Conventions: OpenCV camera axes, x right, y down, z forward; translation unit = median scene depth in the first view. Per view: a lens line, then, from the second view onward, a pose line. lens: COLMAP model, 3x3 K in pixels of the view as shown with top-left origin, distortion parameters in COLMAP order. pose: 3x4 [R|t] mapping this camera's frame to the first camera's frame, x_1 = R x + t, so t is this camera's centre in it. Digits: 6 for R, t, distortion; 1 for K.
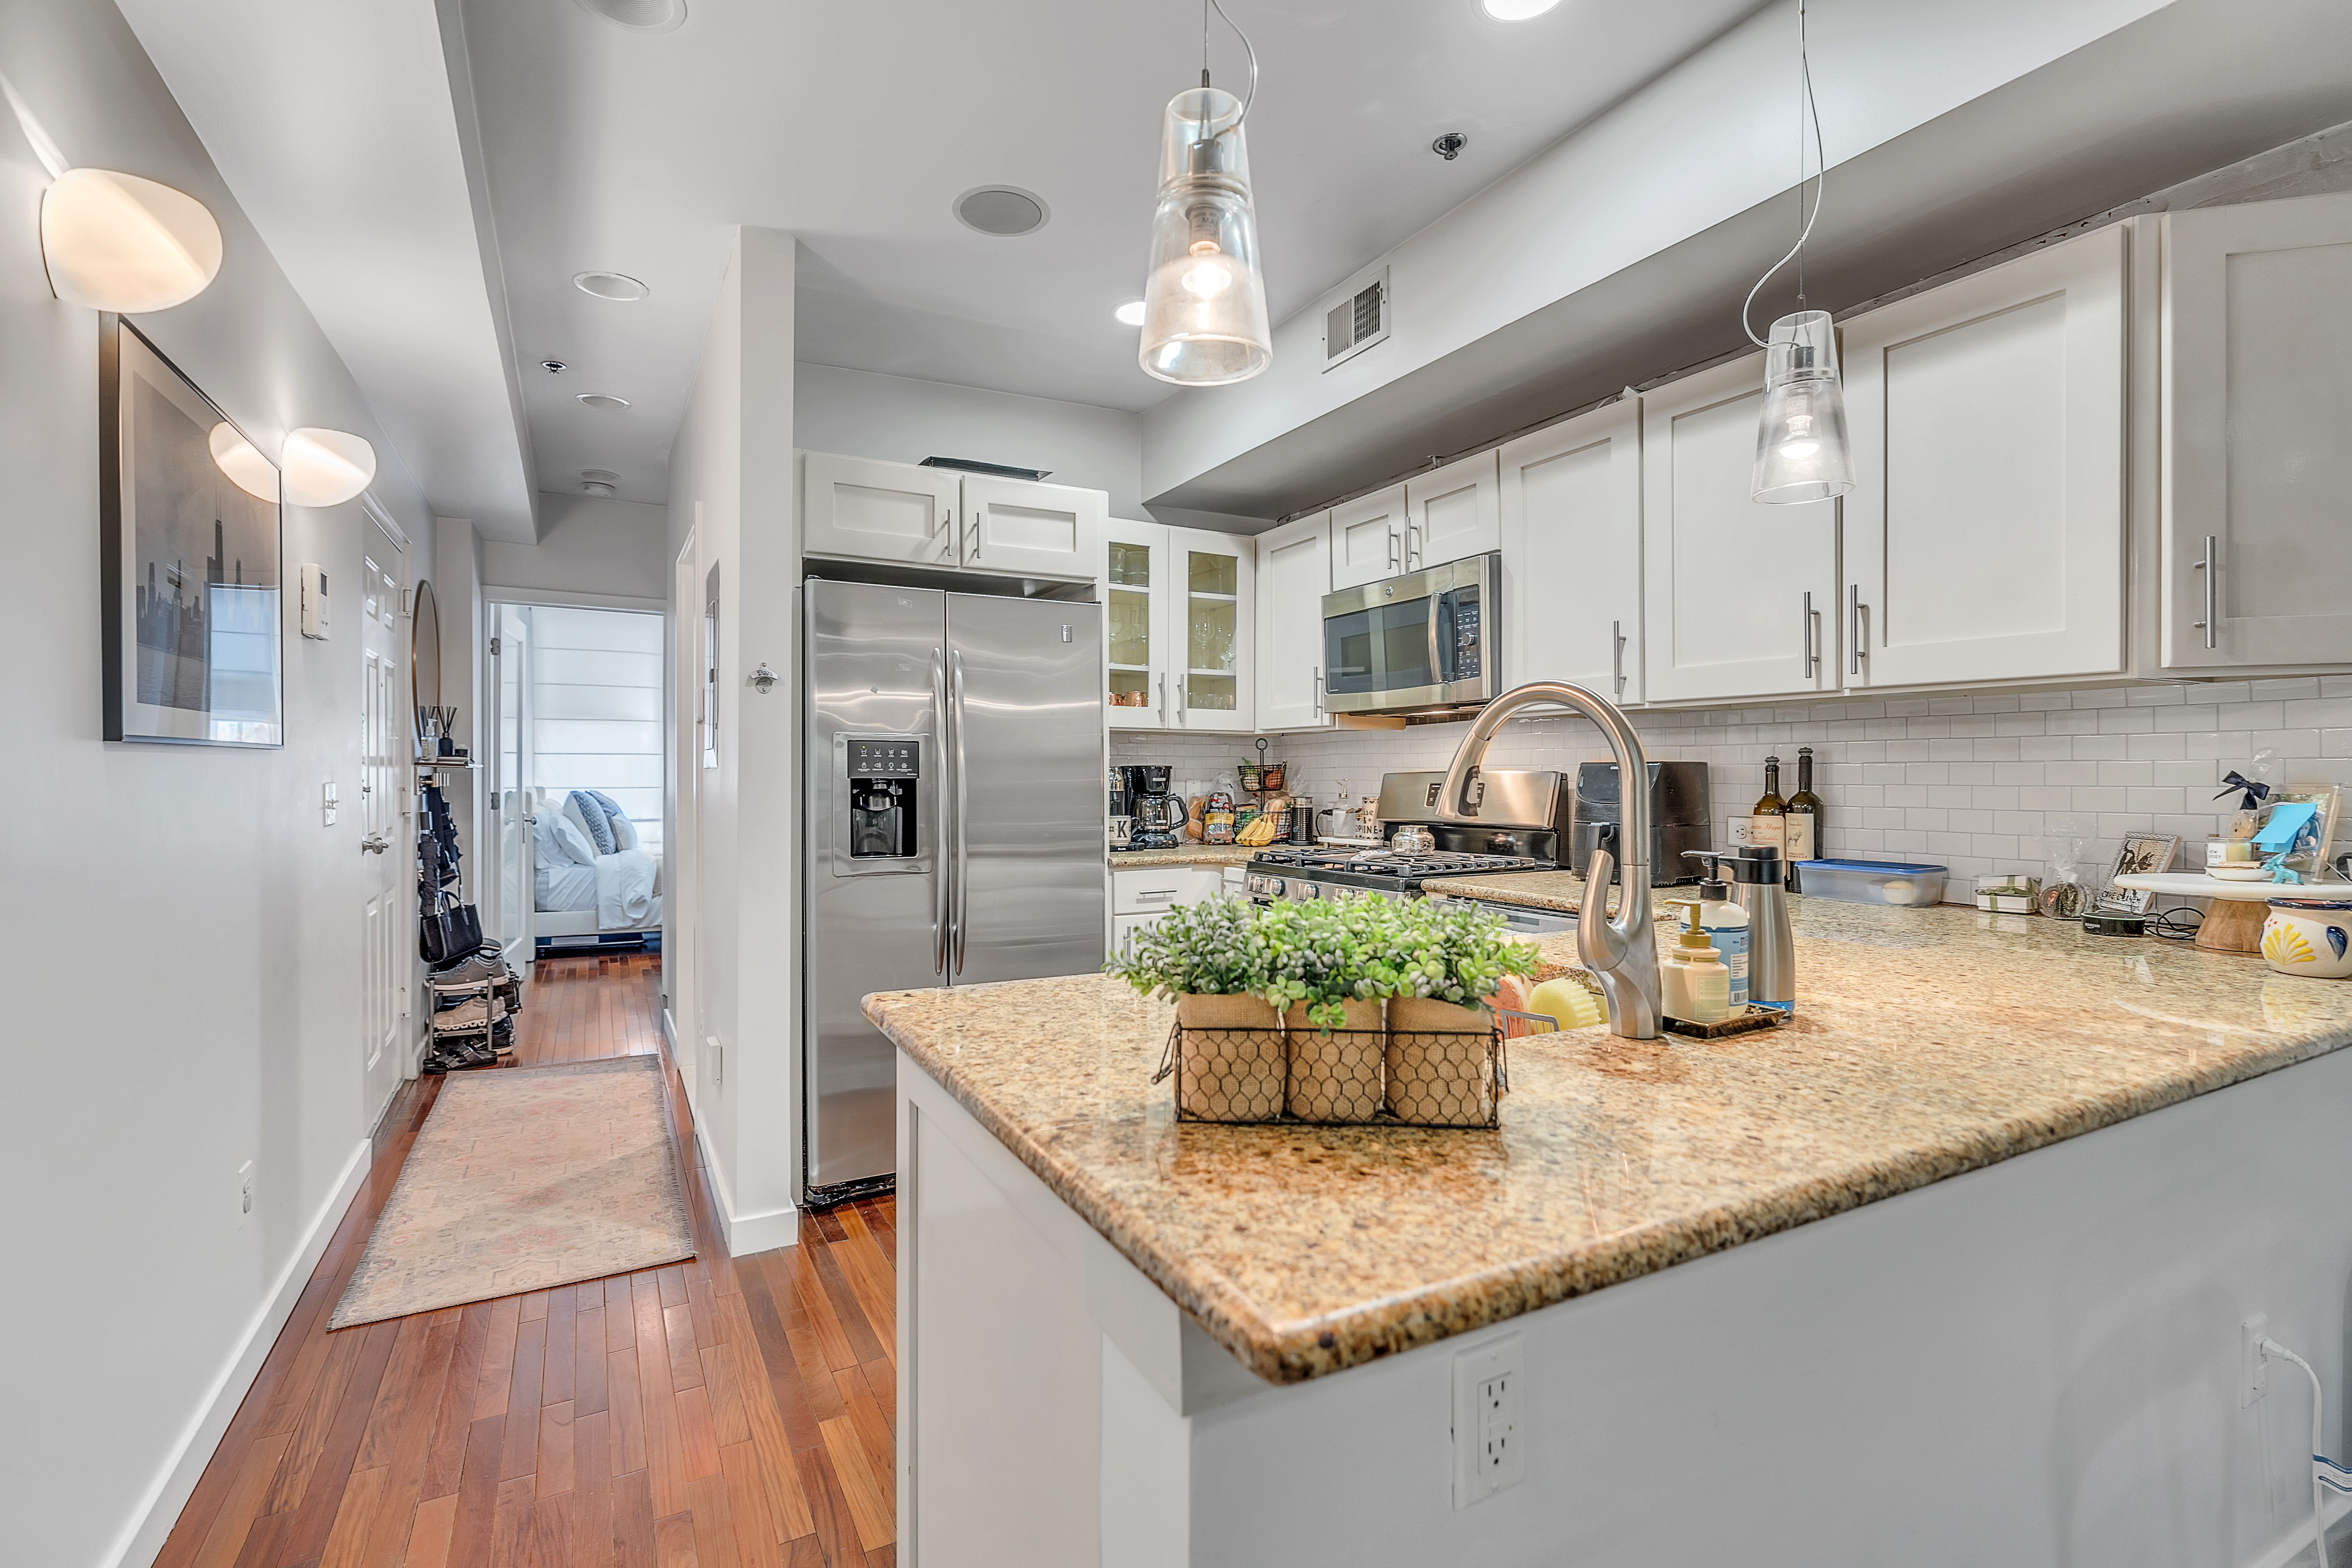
lens RADIAL K [[1069.0, 0, 1171.2], [0, 1069.0, 772.1], [0, 0, 1]] dist [-0.008761, 0.002096]
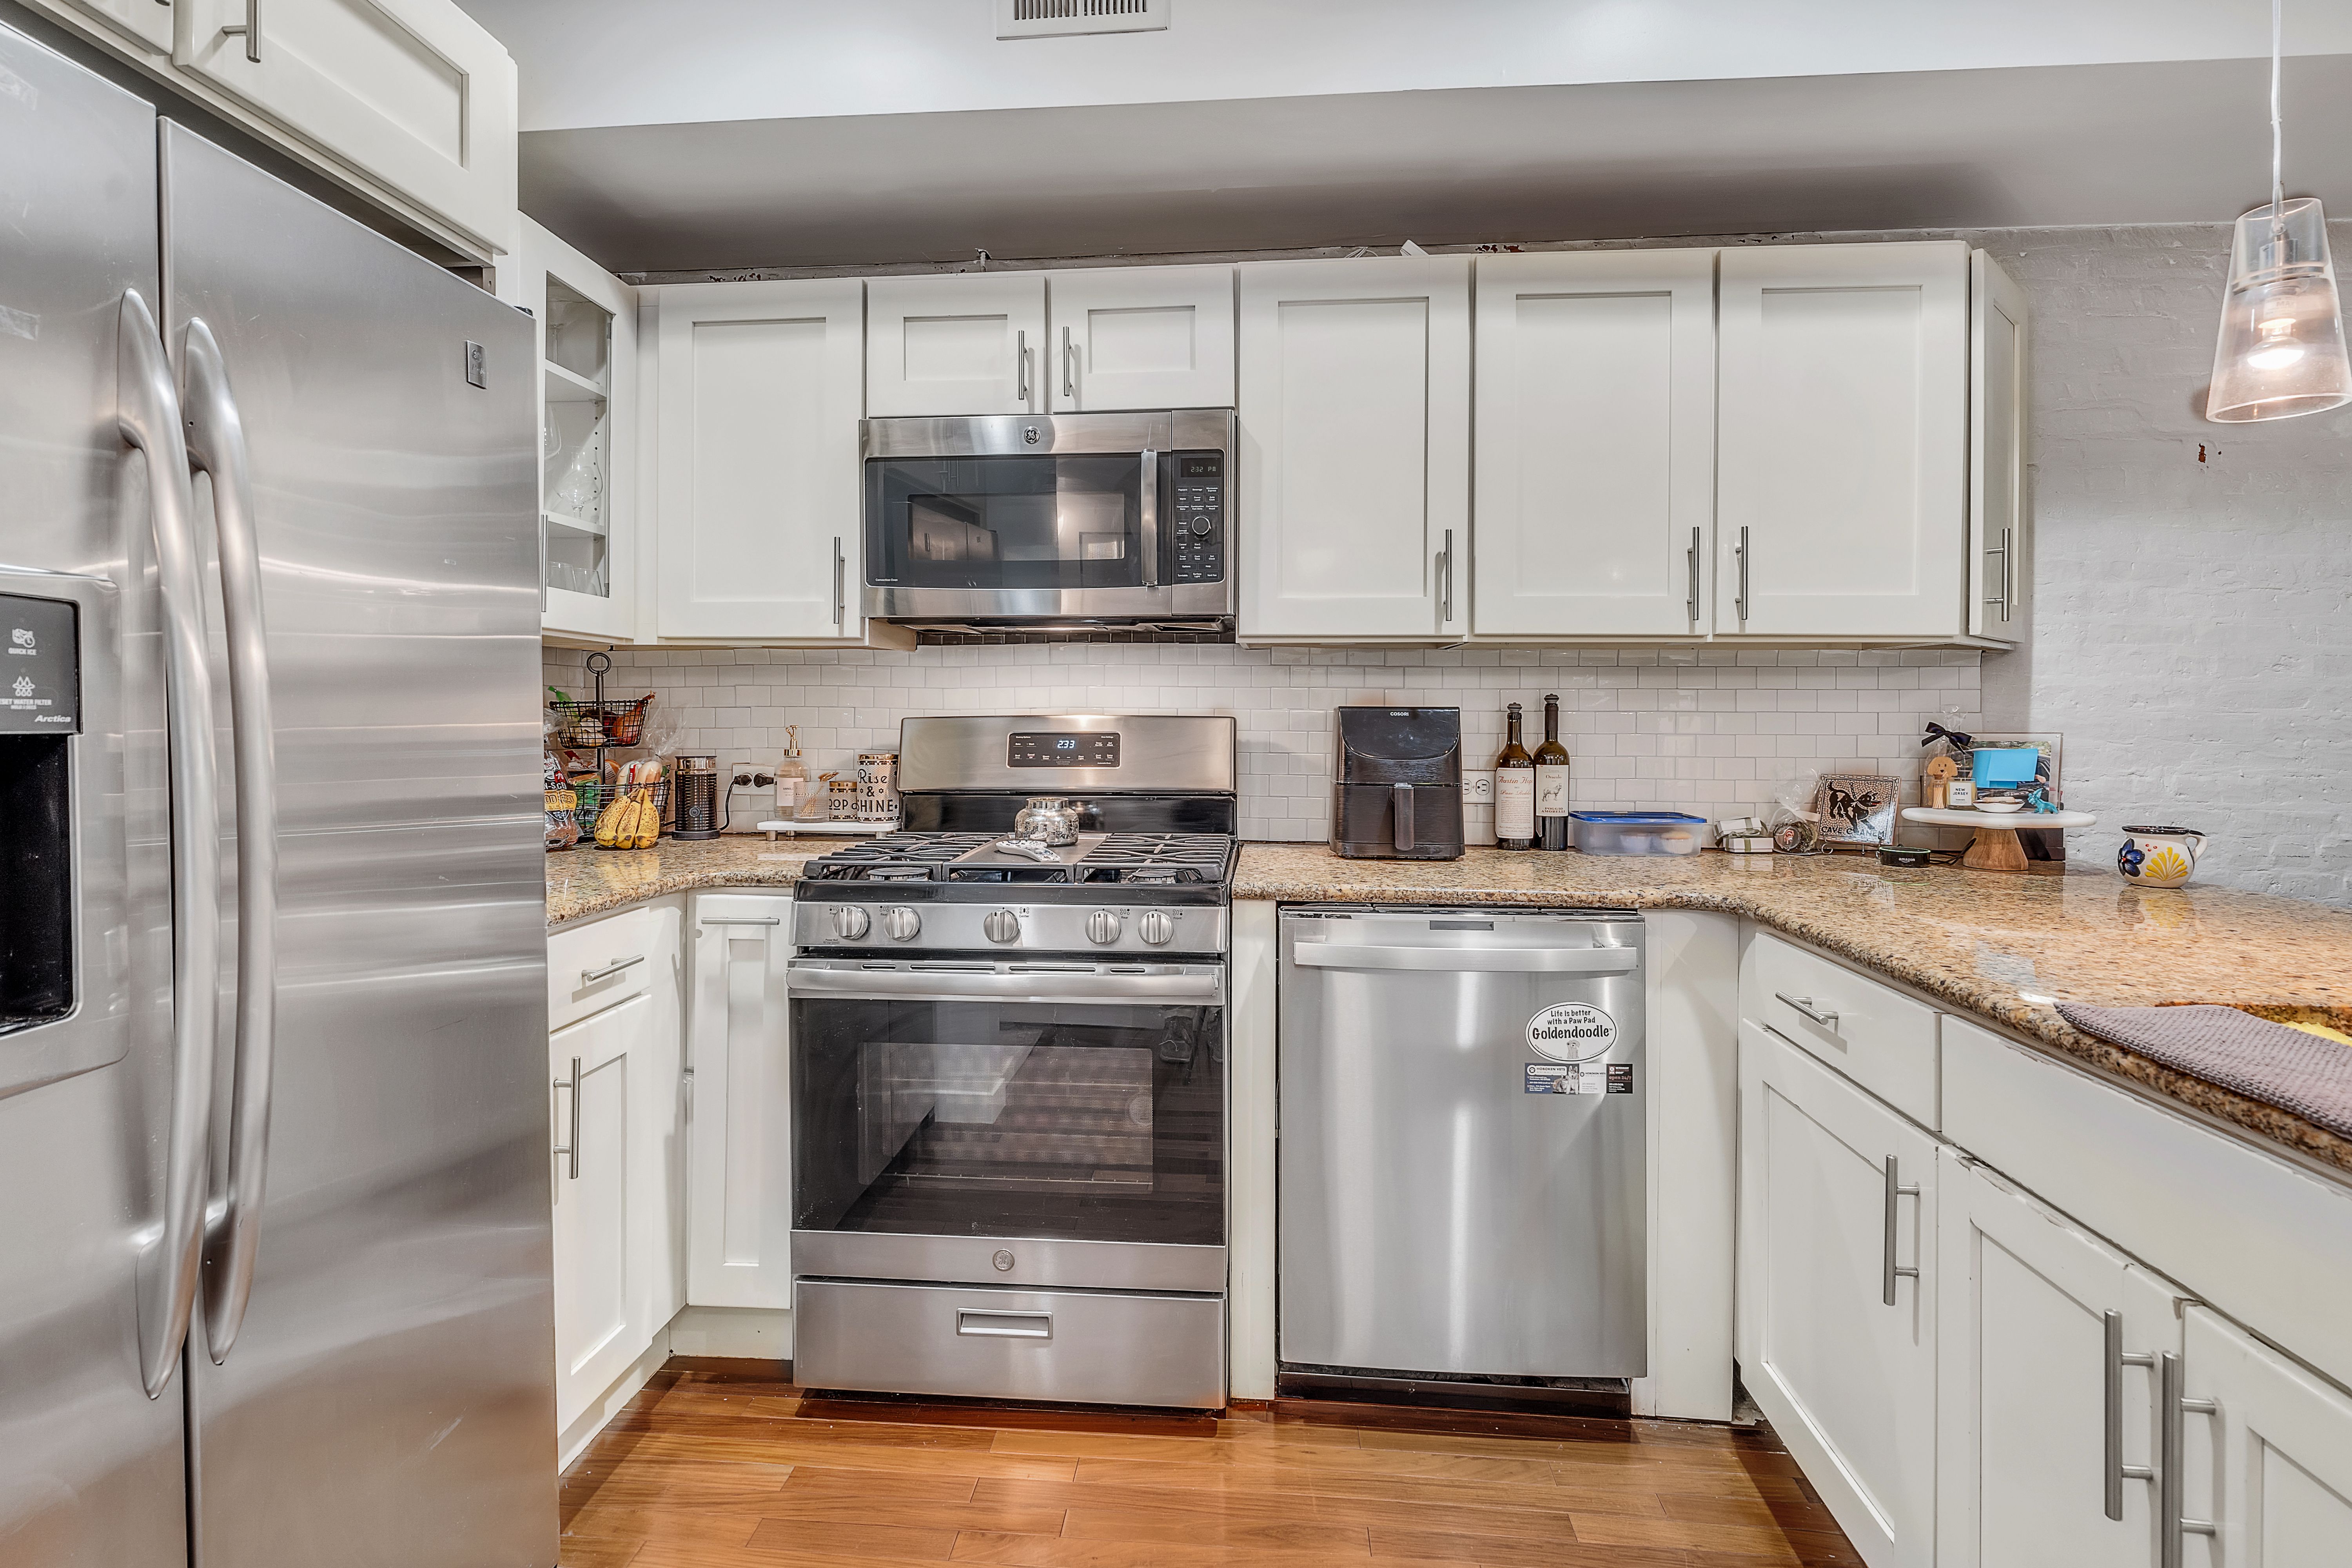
lens RADIAL K [[1080.1, 0, 1185.8], [0, 1080.1, 721.6], [0, 0, 1]] dist [-0.012149, 0.000673]
pose [[0.555426, 0.001116, 0.831565, -0.291282], [-0.007981, 0.999960, 0.003989, -0.000228], [-0.831528, -0.008853, 0.555413, 0.581242]]
